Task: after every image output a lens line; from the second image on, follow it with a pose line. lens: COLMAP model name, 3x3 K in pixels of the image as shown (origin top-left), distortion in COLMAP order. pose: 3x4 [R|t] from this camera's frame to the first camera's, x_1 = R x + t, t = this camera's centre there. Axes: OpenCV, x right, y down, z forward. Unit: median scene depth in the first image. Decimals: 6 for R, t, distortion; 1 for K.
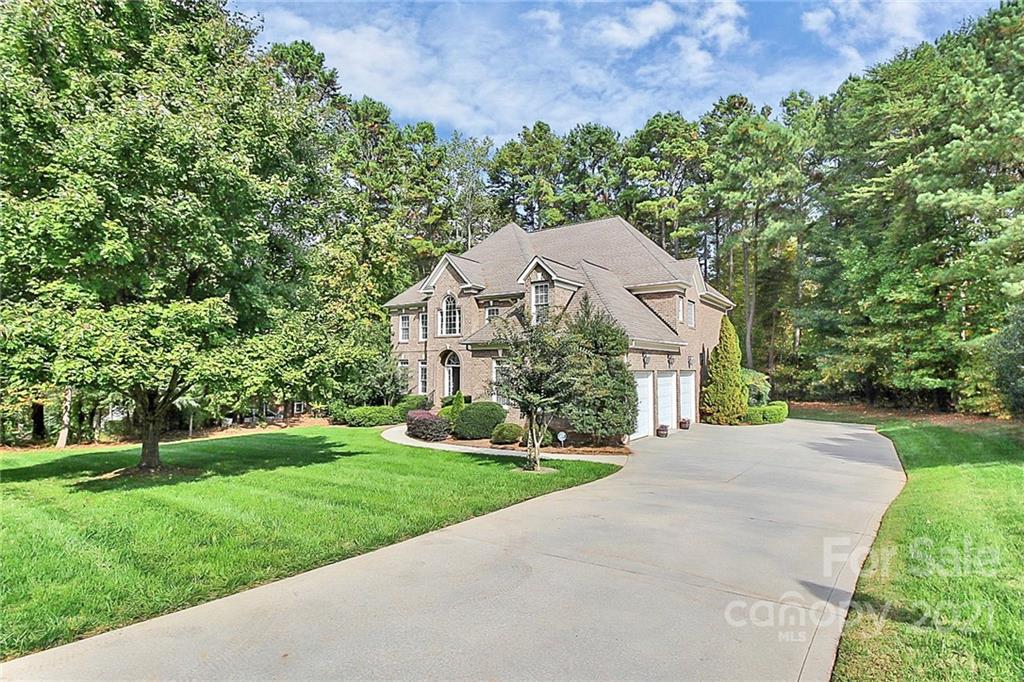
lens RADIAL K [[475.5, 0, 512.4], [0, 475.5, 334.2], [0, 0, 1]] dist [0.000455, -0.017390]
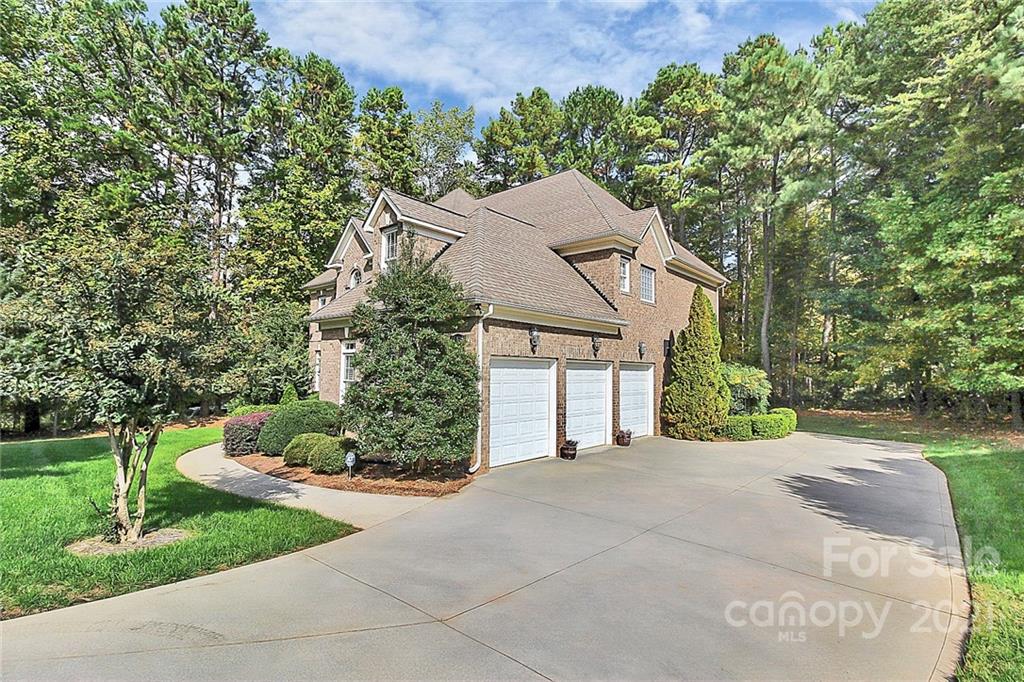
lens RADIAL K [[463.5, 0, 512.9], [0, 463.5, 337.7], [0, 0, 1]] dist [-0.000150, -0.010438]
pose [[0.995887, 0.003630, -0.090528, 0.234744], [-0.003746, 0.999992, -0.001110, 0.038966], [0.090523, 0.001444, 0.995893, 0.279799]]
